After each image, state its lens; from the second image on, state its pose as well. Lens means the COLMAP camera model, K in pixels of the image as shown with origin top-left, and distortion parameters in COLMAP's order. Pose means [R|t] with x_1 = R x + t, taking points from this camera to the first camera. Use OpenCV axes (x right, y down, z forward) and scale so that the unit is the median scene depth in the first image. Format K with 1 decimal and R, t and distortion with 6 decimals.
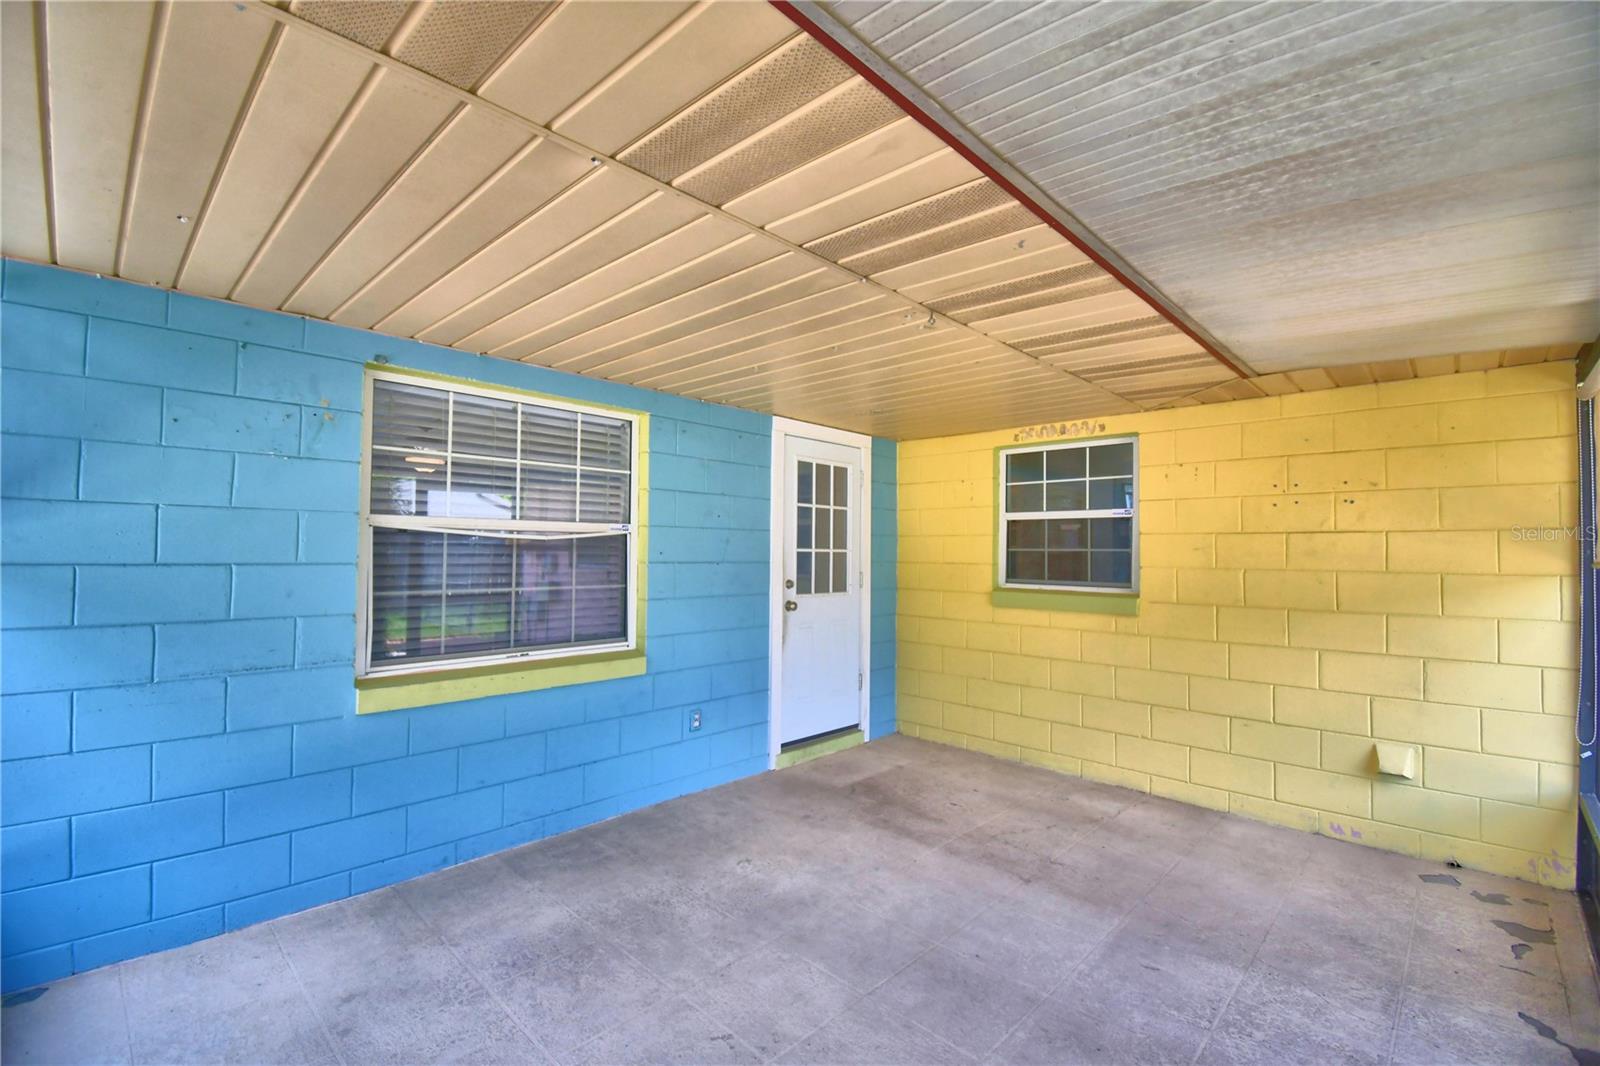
lens RADIAL K [[709.2, 0, 797.6], [0, 709.2, 534.0], [0, 0, 1]] dist [0.004750, -0.008699]
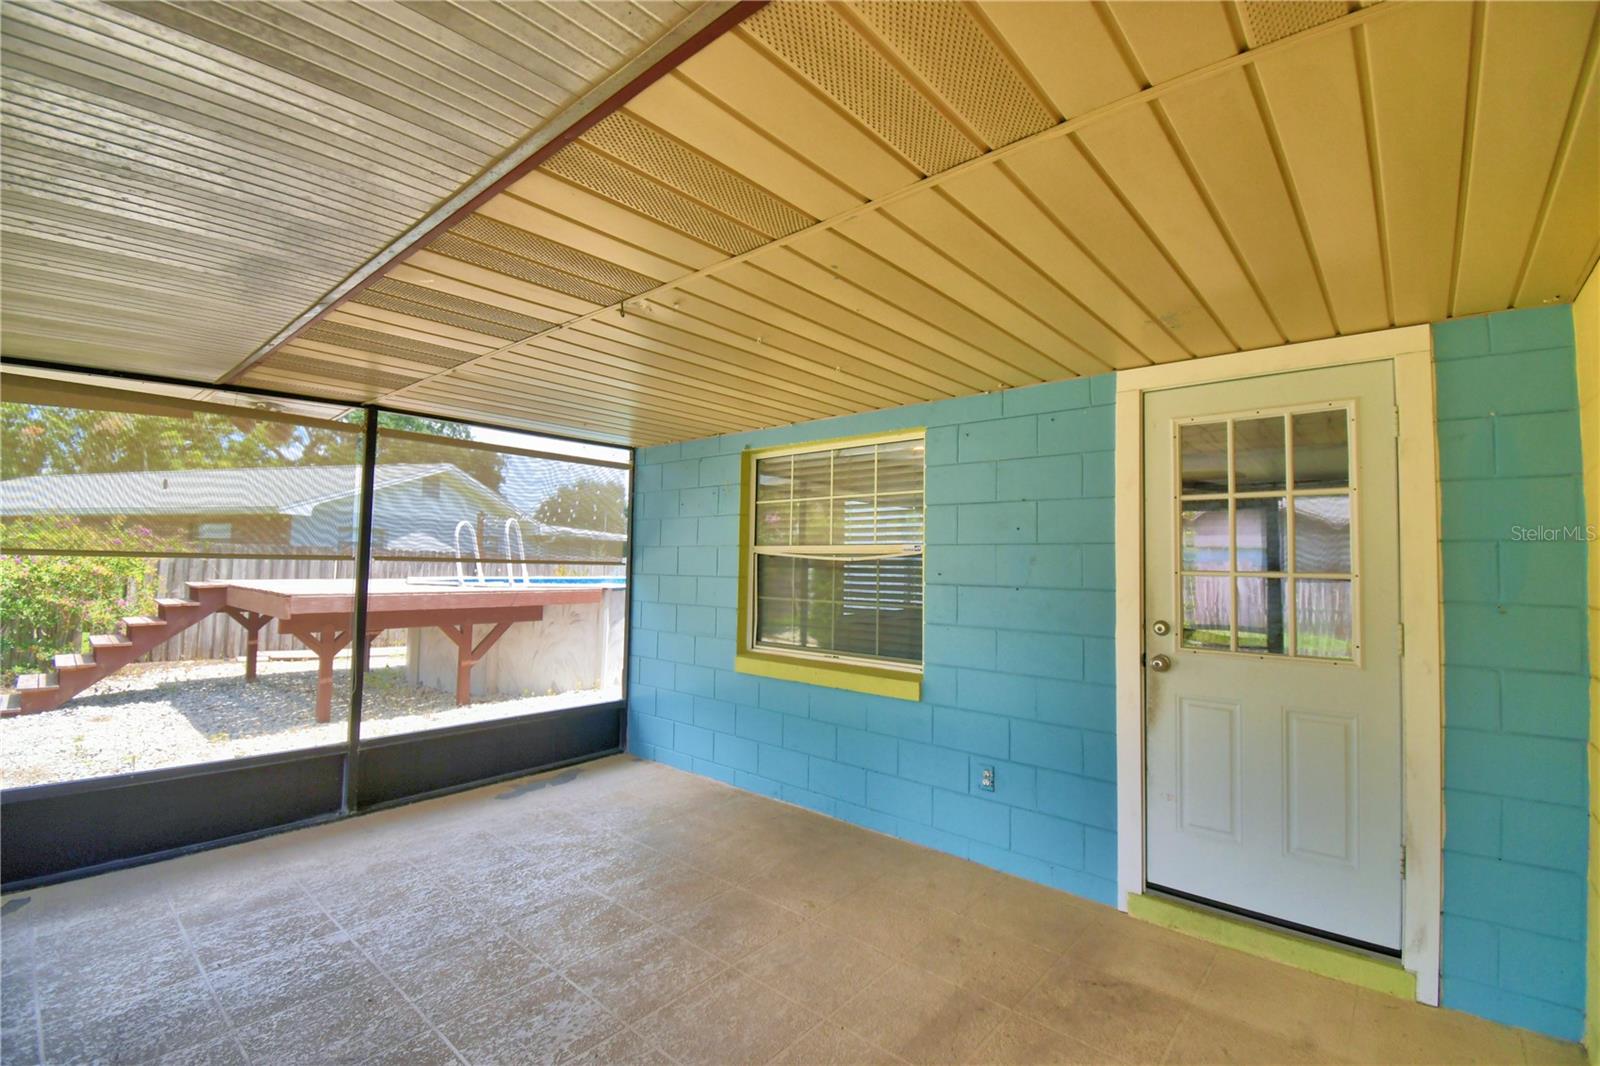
lens RADIAL K [[709.2, 0, 794.9], [0, 709.2, 536.0], [0, 0, 1]] dist [0.004750, -0.008699]
pose [[0.028536, -0.053915, -0.998138, 0.625464], [0.006983, 0.998531, -0.053736, 0.022285], [0.999568, -0.005436, 0.028871, 0.683042]]
